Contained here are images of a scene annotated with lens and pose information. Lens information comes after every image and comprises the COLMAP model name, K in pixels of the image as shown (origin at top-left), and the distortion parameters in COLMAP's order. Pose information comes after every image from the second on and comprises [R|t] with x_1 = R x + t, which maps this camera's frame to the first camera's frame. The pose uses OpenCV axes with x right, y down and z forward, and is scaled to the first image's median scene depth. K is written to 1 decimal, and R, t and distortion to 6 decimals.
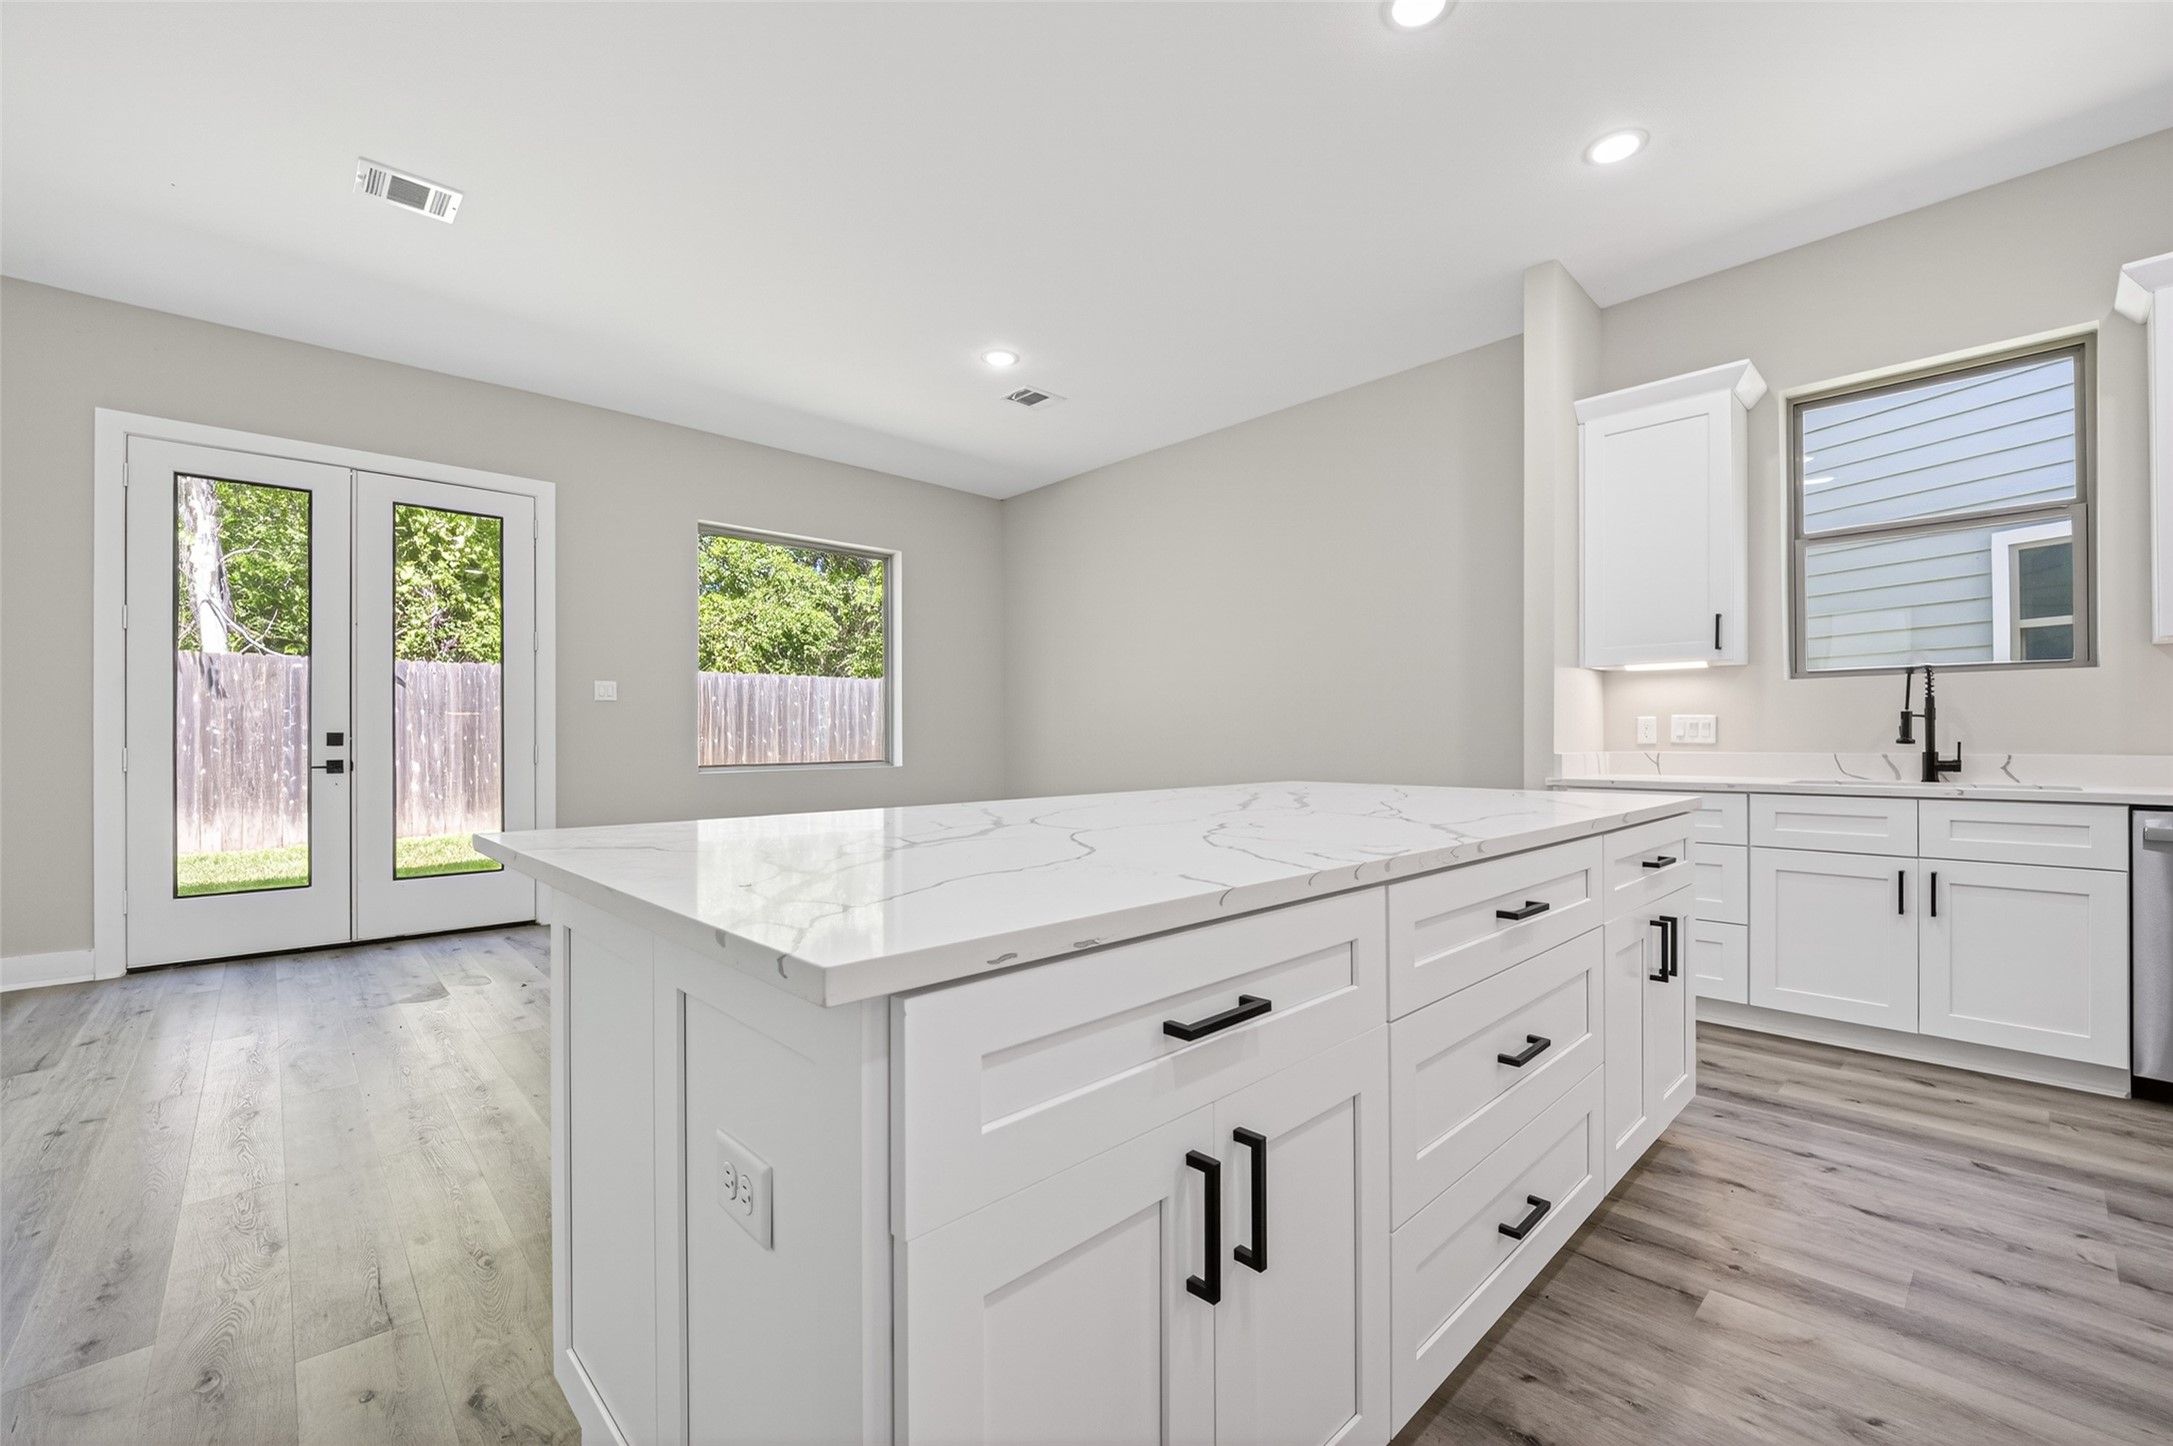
lens RADIAL K [[896.6, 0, 1085.5], [0, 896.6, 734.0], [0, 0, 1]] dist [-0.005257, -0.002877]
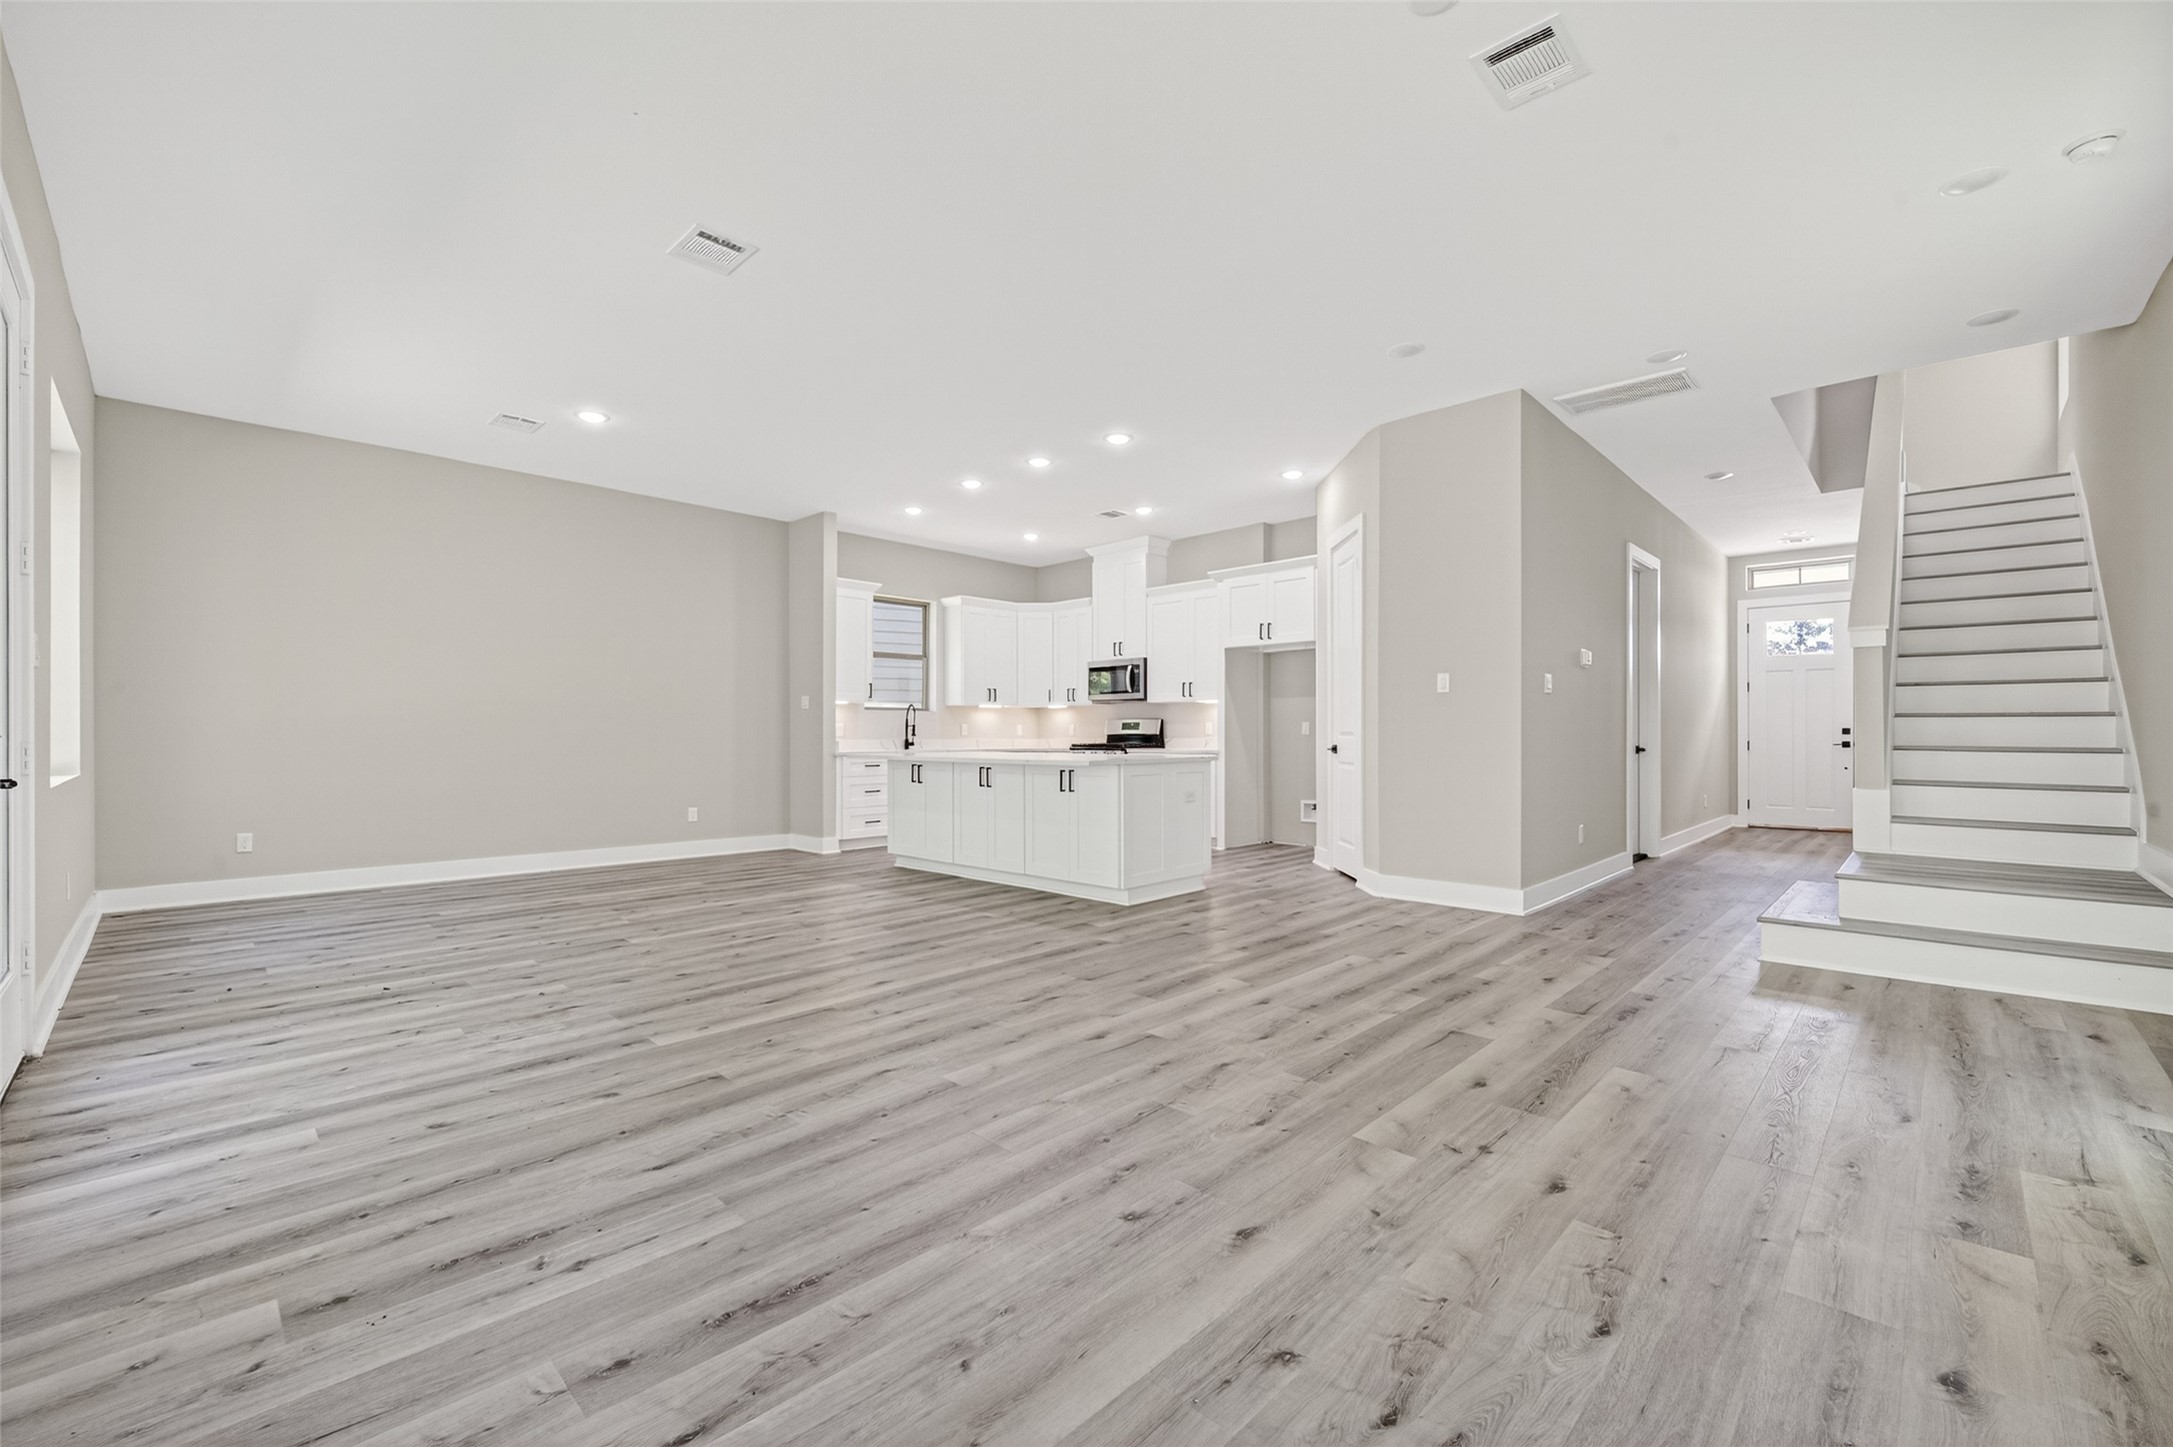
lens RADIAL K [[896.6, 0, 1094.6], [0, 896.6, 724.0], [0, 0, 1]] dist [-0.005257, -0.002877]
pose [[-0.044756, 0.013109, 0.998912, -2.497269], [-0.003048, 0.999907, -0.013259, 0.011725], [-0.998993, -0.003638, -0.044712, 0.686834]]
